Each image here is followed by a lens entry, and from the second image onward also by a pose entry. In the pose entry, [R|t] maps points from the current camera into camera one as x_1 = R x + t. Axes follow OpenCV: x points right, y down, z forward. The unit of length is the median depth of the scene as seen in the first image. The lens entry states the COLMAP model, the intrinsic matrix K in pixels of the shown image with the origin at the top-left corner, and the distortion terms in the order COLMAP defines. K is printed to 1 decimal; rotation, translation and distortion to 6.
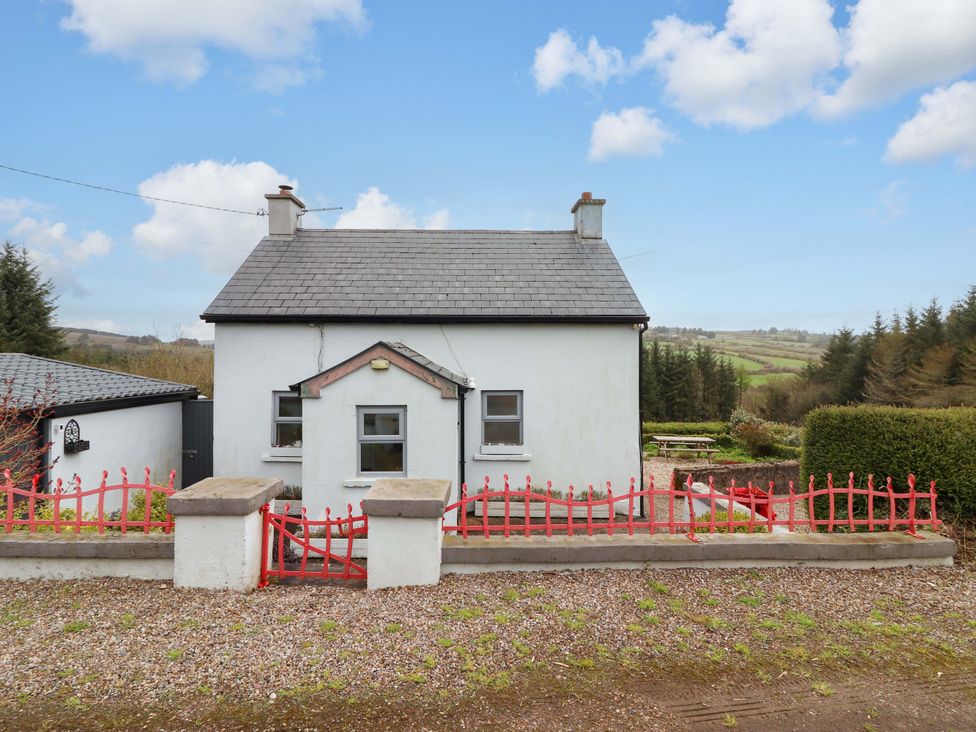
lens RADIAL K [[502.1, 0, 484.5], [0, 502.1, 358.3], [0, 0, 1]] dist [-0.002818, -0.000810]
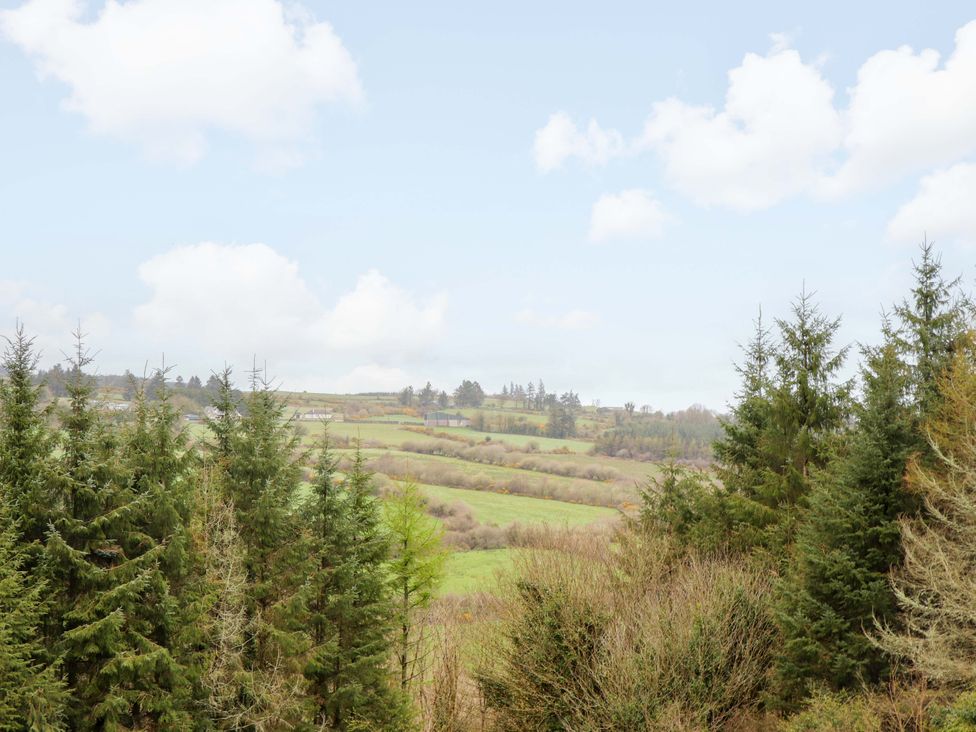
lens RADIAL K [[2155.1, 0, 489.6], [0, 2155.1, 363.9], [0, 0, 1]] dist [0.171081, 0.000000]
pose [[0.861958, 0.026430, 0.506291, 0.070926], [0.005887, 0.998051, -0.062123, 0.019781], [-0.506946, 0.056528, 0.860122, 0.180551]]
